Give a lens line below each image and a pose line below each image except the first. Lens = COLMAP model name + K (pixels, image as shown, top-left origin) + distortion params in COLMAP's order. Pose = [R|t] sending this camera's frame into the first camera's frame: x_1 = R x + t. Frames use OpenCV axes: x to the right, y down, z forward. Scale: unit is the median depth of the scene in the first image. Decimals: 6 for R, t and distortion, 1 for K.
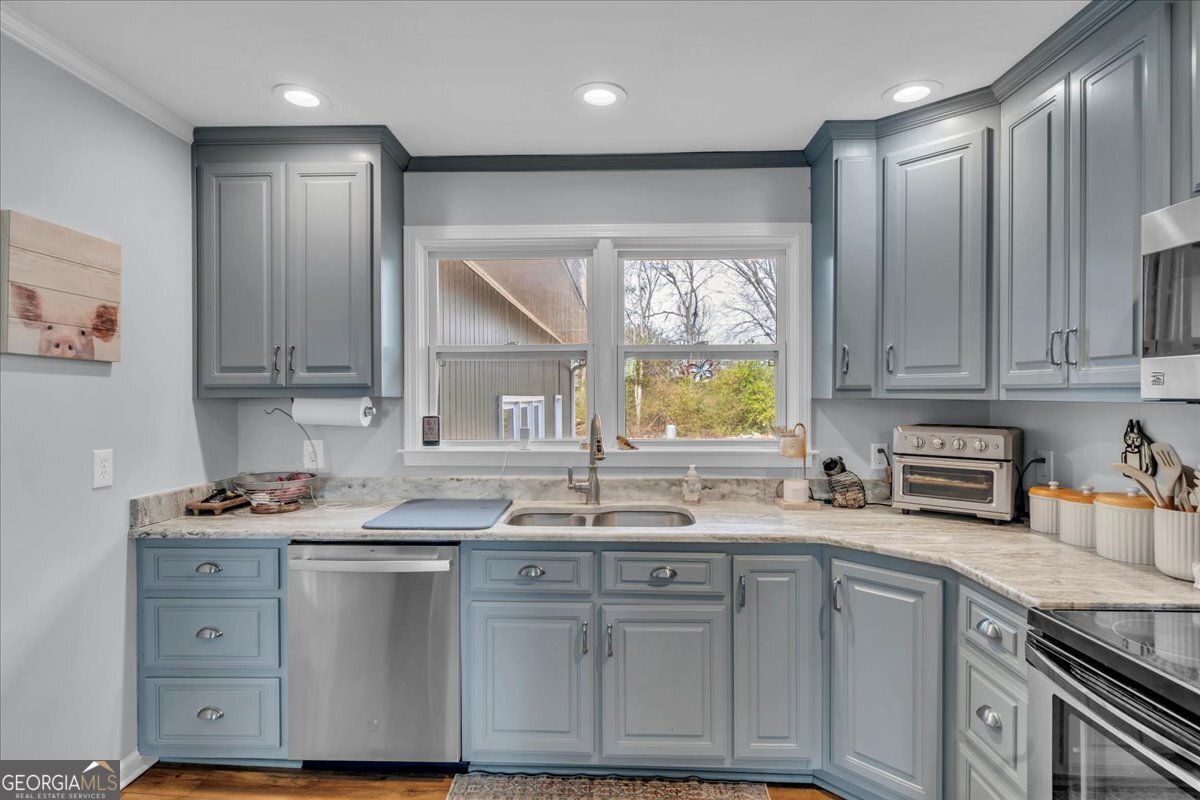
lens RADIAL K [[630.3, 0, 600.0], [0, 630.3, 400.0], [0, 0, 1]] dist [-0.000971, 0.000027]
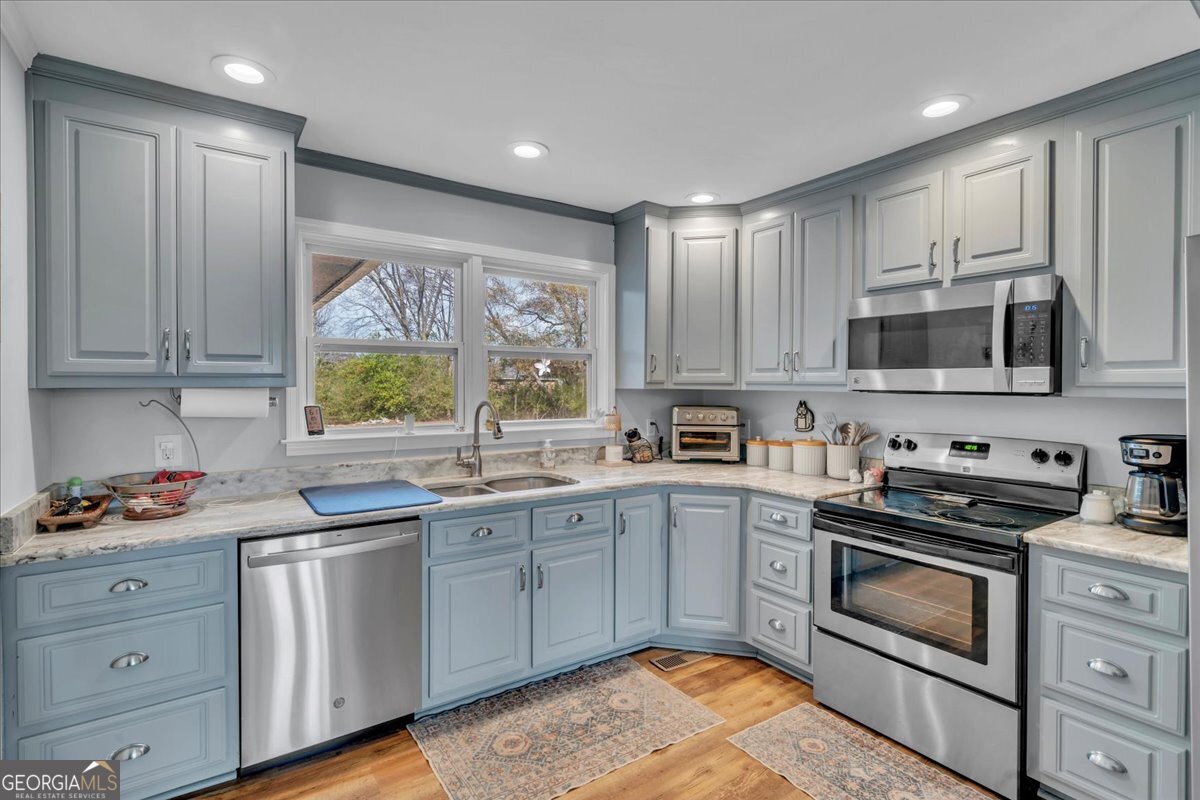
lens RADIAL K [[549.3, 0, 591.7], [0, 549.3, 391.2], [0, 0, 1]] dist [-0.002873, -0.000309]
pose [[0.816373, -0.002351, 0.577521, -0.468414], [-0.000698, 0.999987, 0.005058, -0.003239], [-0.577525, -0.004532, 0.816360, 0.017938]]
